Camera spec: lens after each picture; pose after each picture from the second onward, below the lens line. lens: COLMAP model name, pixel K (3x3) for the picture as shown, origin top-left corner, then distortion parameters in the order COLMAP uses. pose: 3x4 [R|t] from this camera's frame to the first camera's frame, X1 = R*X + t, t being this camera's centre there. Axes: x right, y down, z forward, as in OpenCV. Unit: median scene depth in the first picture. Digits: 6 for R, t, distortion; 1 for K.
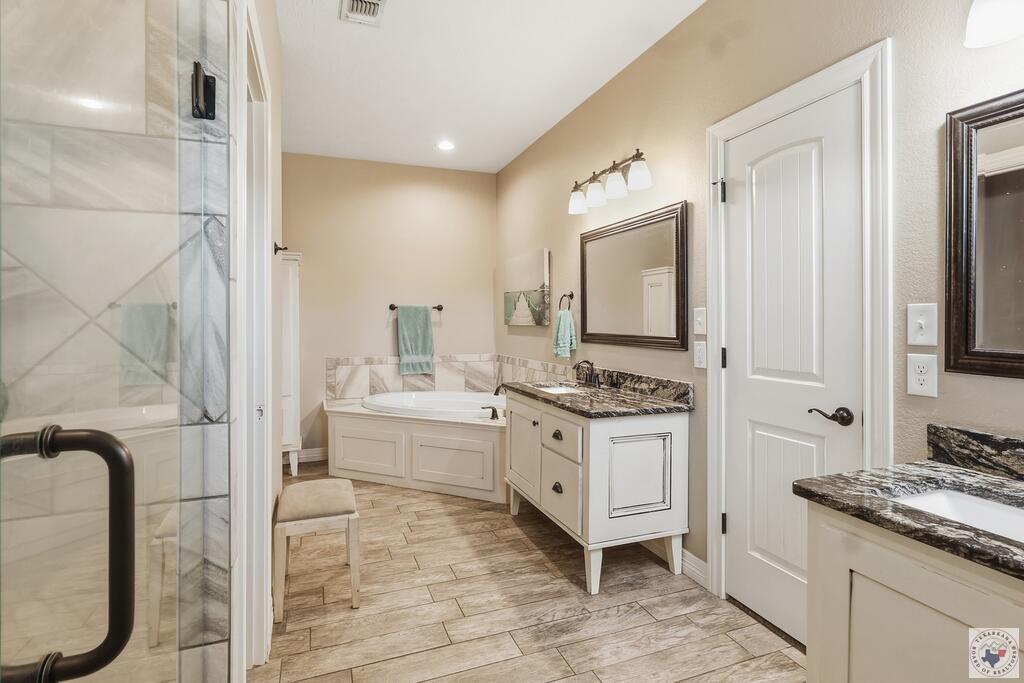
lens RADIAL K [[515.9, 0, 514.0], [0, 515.9, 323.9], [0, 0, 1]] dist [-0.001767, -0.000306]
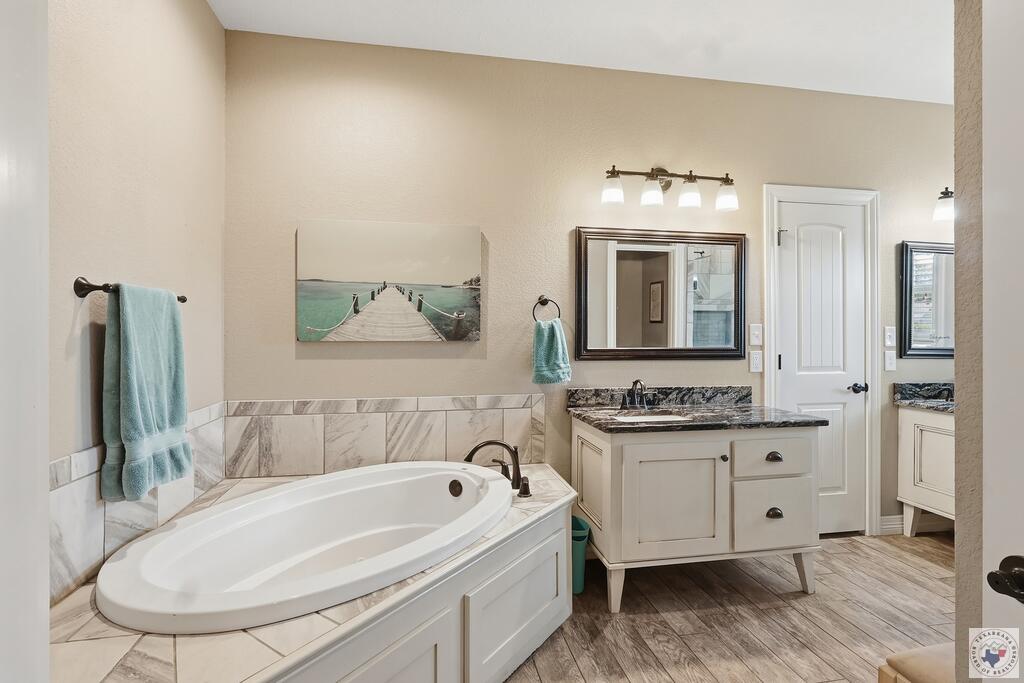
lens RADIAL K [[485.6, 0, 511.3], [0, 485.6, 334.7], [0, 0, 1]] dist [-0.001426, -0.000090]
pose [[0.184431, 0.000084, 0.982845, -0.866273], [0.003972, 0.999992, -0.000831, -0.006471], [-0.982837, 0.004057, 0.184429, 1.307279]]
